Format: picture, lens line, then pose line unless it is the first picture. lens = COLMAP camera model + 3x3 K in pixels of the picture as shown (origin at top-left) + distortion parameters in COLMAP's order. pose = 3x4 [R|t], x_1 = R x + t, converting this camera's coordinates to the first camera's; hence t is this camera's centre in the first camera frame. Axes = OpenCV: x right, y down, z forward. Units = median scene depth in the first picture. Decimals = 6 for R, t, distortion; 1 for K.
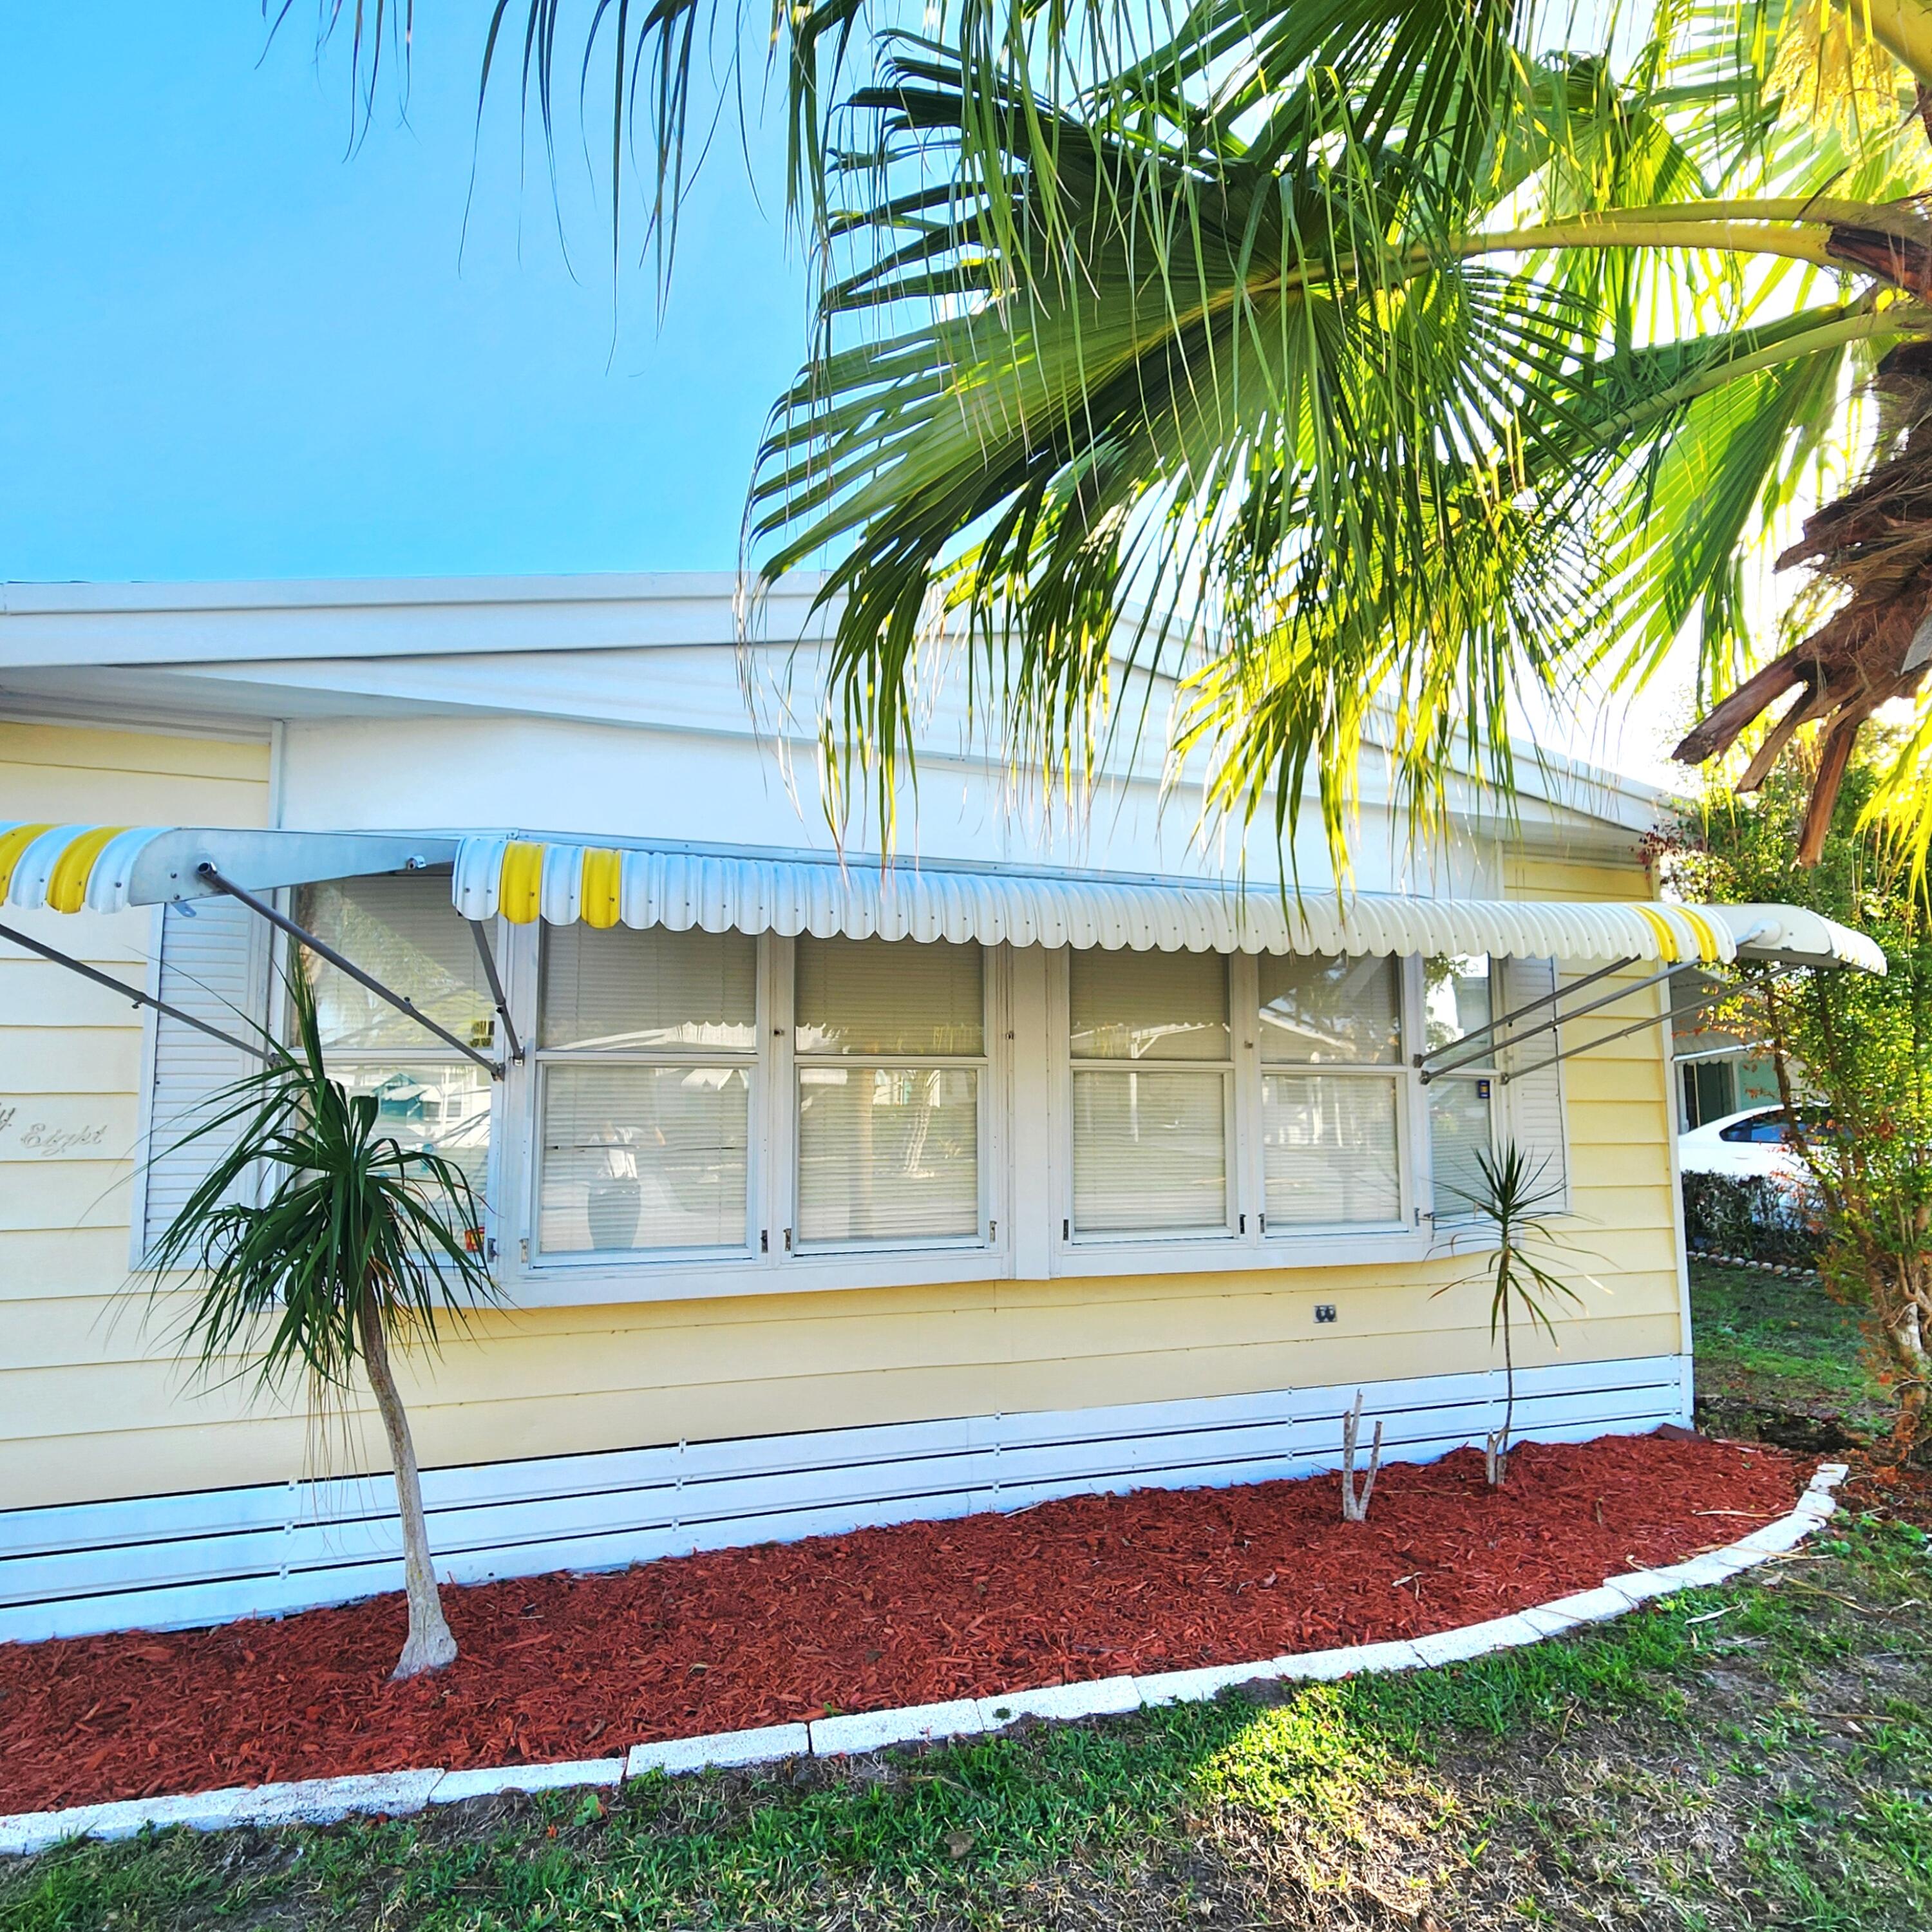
lens RADIAL K [[1115.5, 0, 1011.5], [0, 1115.5, 1018.6], [0, 0, 1]] dist [-0.003521, 0.001058]
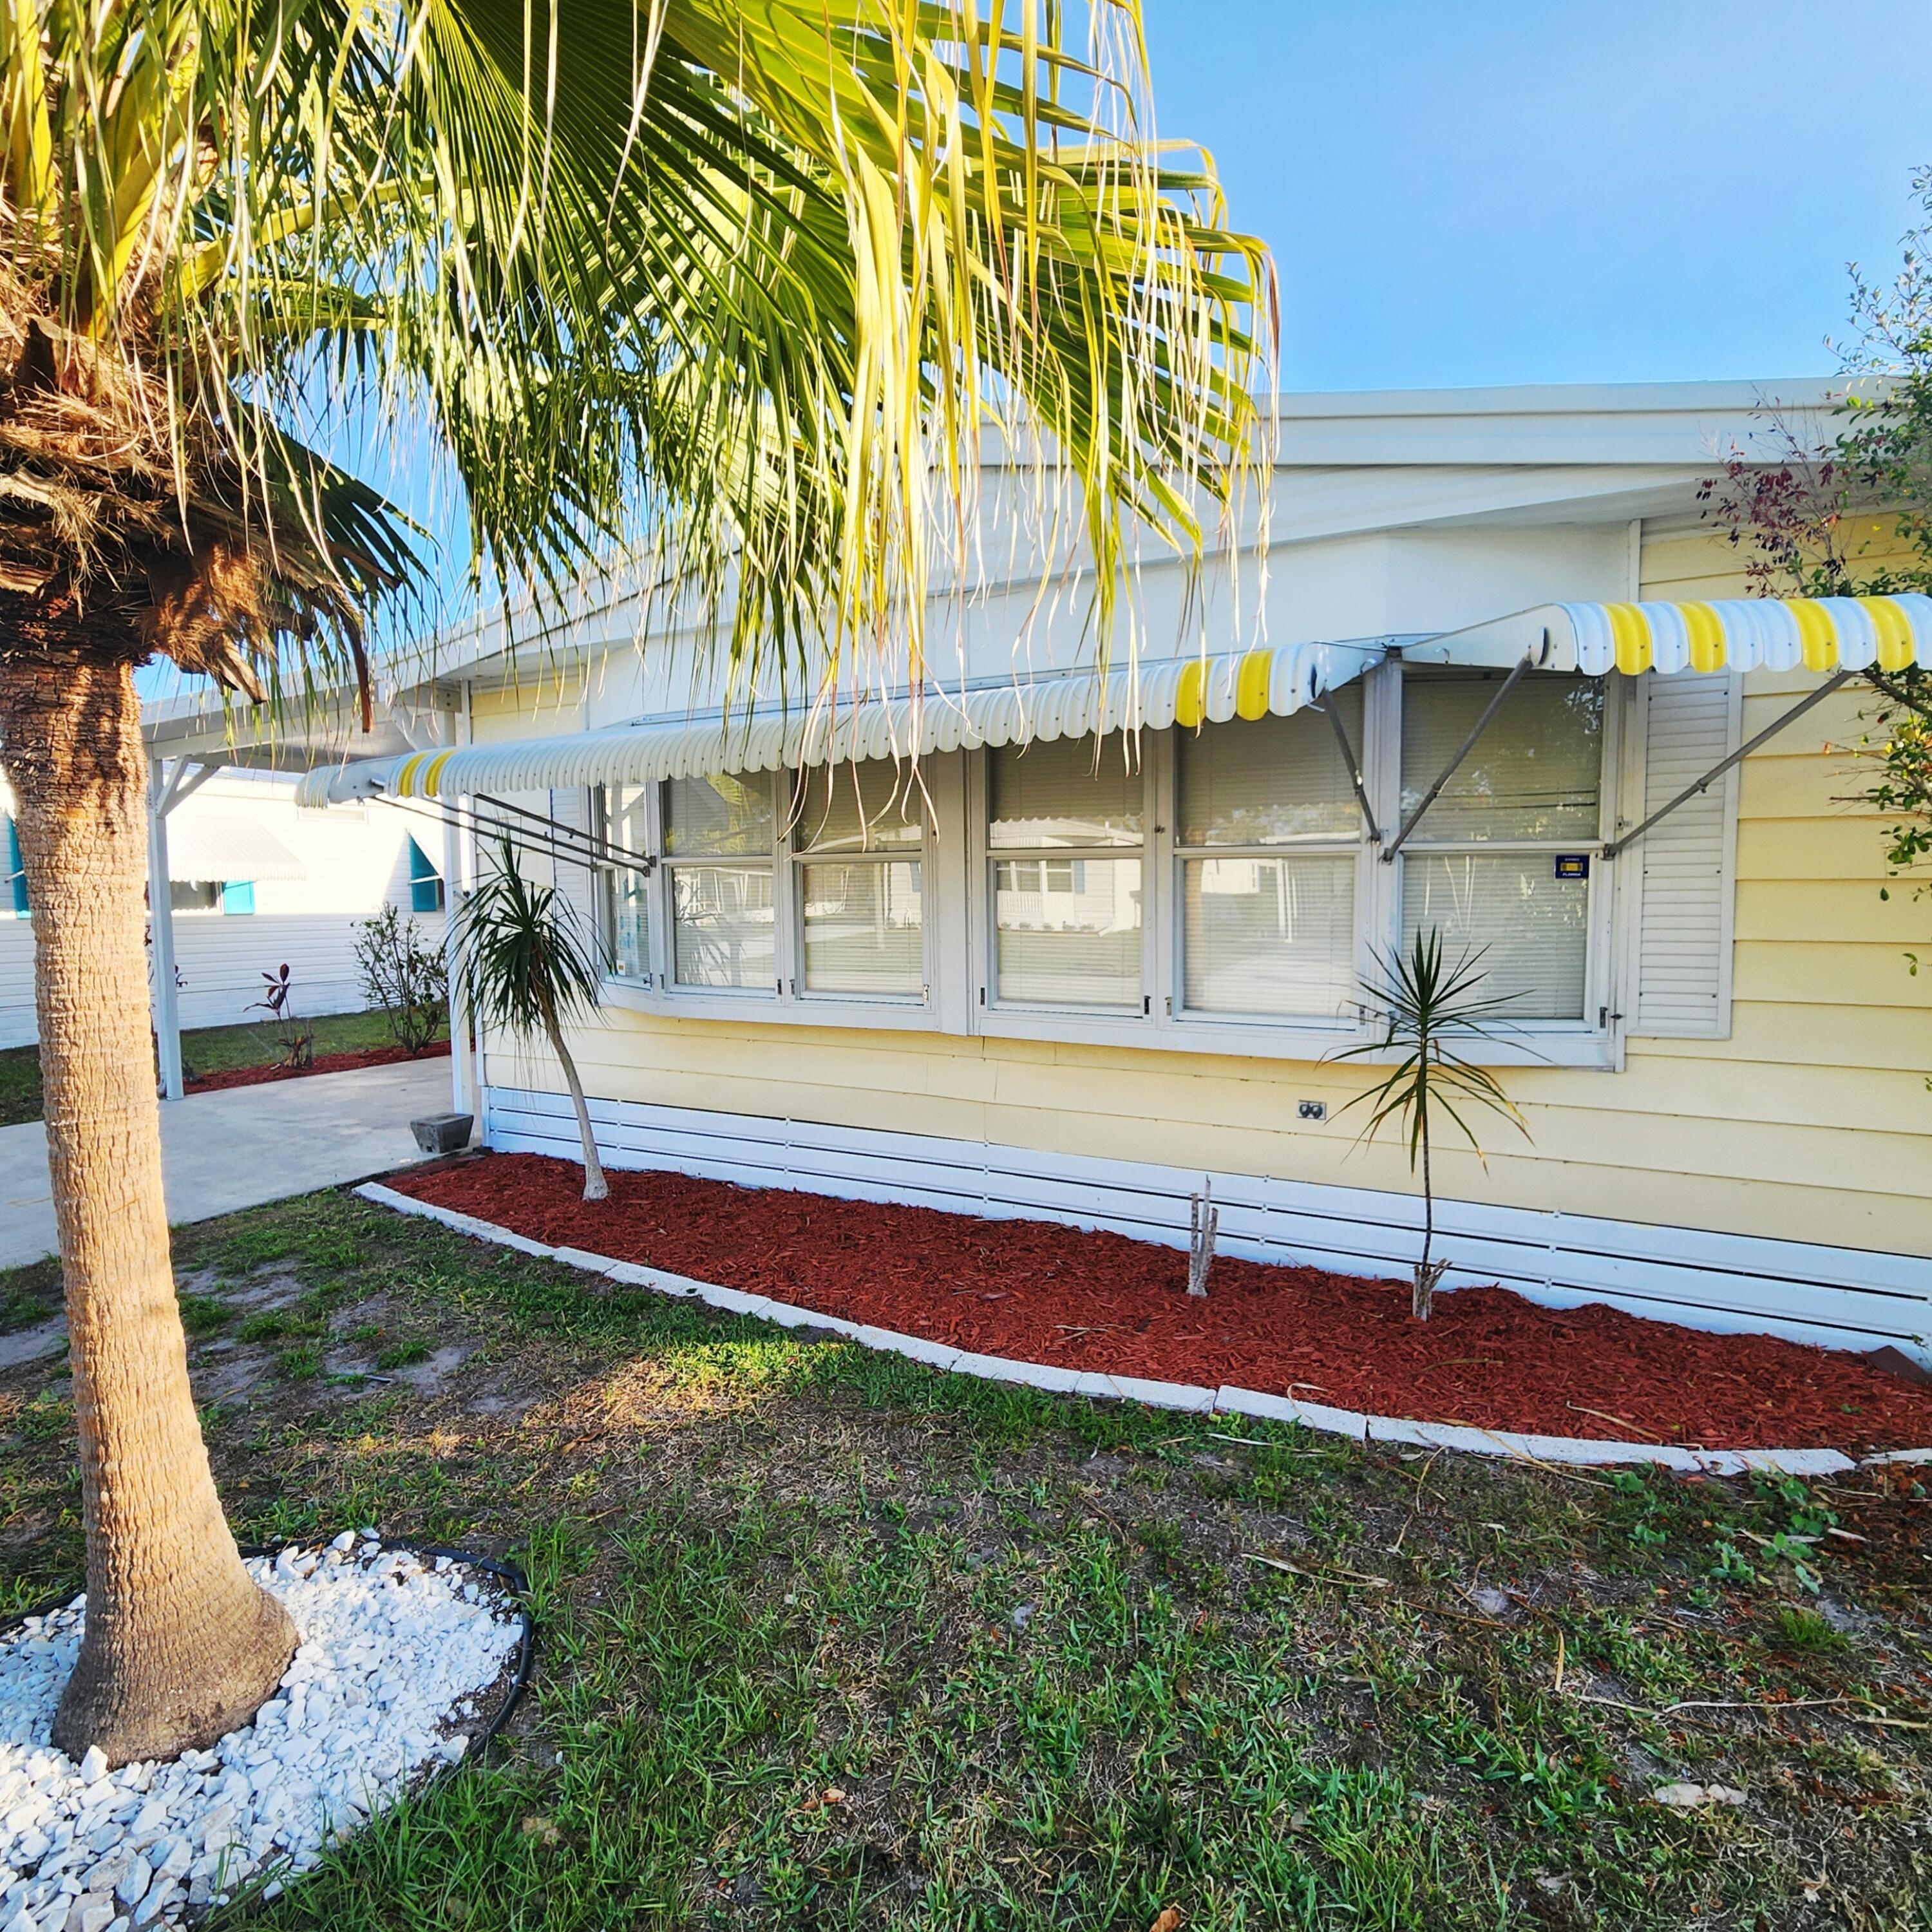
lens RADIAL K [[1115.5, 0, 1011.5], [0, 1115.5, 1018.6], [0, 0, 1]] dist [-0.003521, 0.001058]
pose [[0.684337, 0.085436, -0.724143, 0.973479], [0.068566, 0.981172, 0.180558, 0.000706], [0.725935, -0.173214, 0.665594, 0.247814]]
